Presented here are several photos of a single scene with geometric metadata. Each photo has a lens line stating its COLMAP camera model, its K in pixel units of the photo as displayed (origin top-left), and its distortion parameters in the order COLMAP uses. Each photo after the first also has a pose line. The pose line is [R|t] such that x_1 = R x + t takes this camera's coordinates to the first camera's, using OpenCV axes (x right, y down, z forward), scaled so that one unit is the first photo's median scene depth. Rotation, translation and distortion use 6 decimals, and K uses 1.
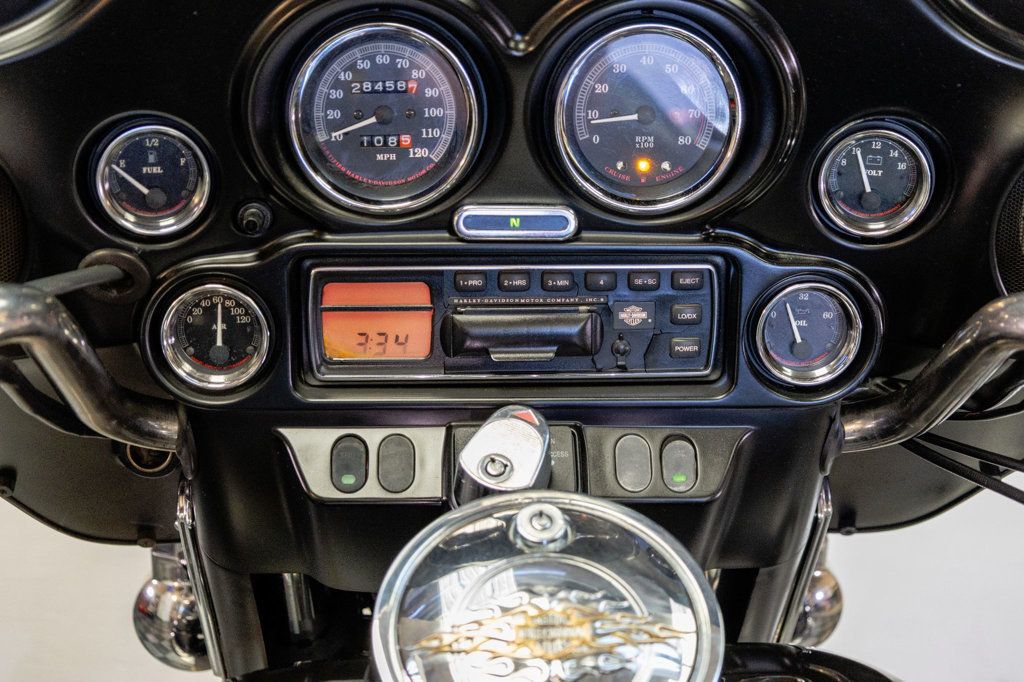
lens RADIAL K [[1563.9, 0, 513.3], [0, 1563.9, 340.8], [0, 0, 1]] dist [0.051325, 0.000000]
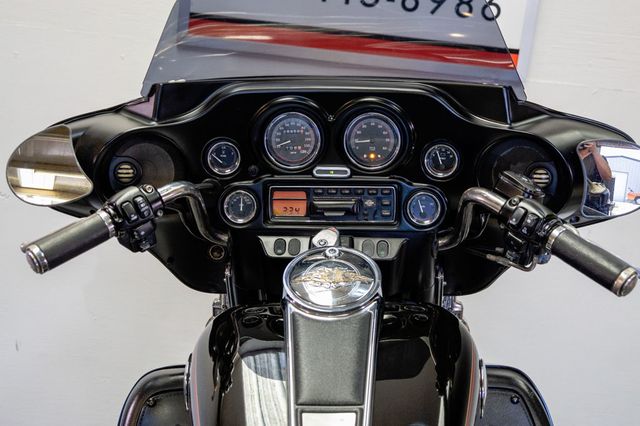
lens RADIAL K [[1039.7, 0, 319.3], [0, 1039.7, 211.9], [0, 0, 1]] dist [0.015099, 0.000000]
pose [[0.995043, 0.010042, -0.098933, 0.189783], [-0.022552, 0.991754, -0.126156, 0.279244], [0.096851, 0.127762, 0.987065, -1.131120]]
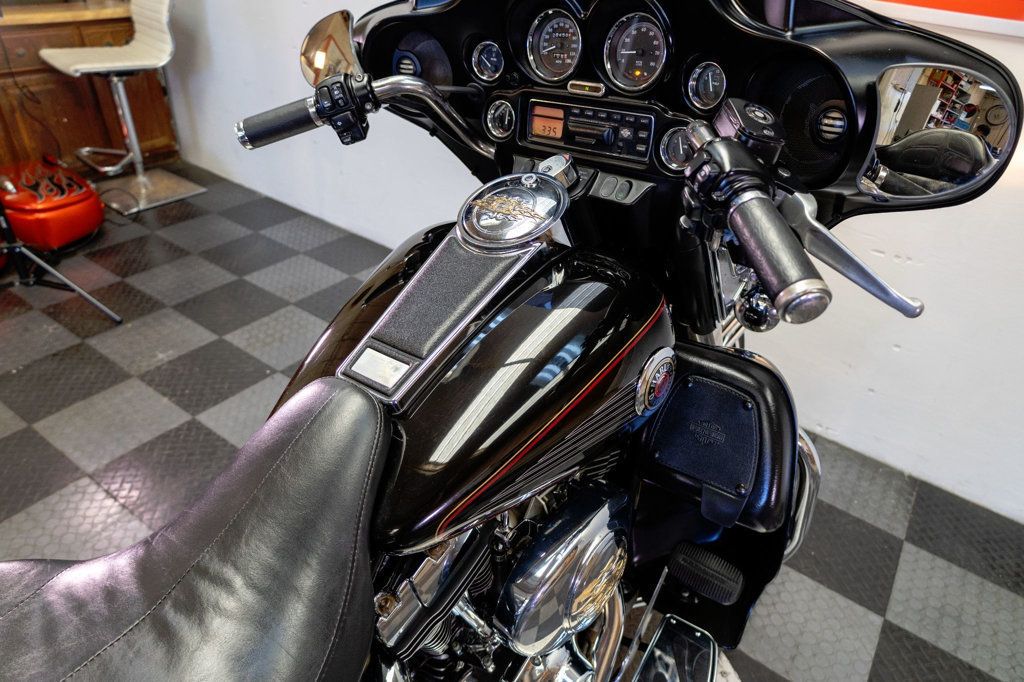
lens RADIAL K [[660.3, 0, 509.3], [0, 660.3, 342.8], [0, 0, 1]] dist [-0.001869, 0.002067]
pose [[0.738412, 0.323378, -0.591755, 0.734719], [-0.238066, 0.946025, 0.219910, 0.126046], [0.630929, -0.021508, 0.775542, -0.009780]]
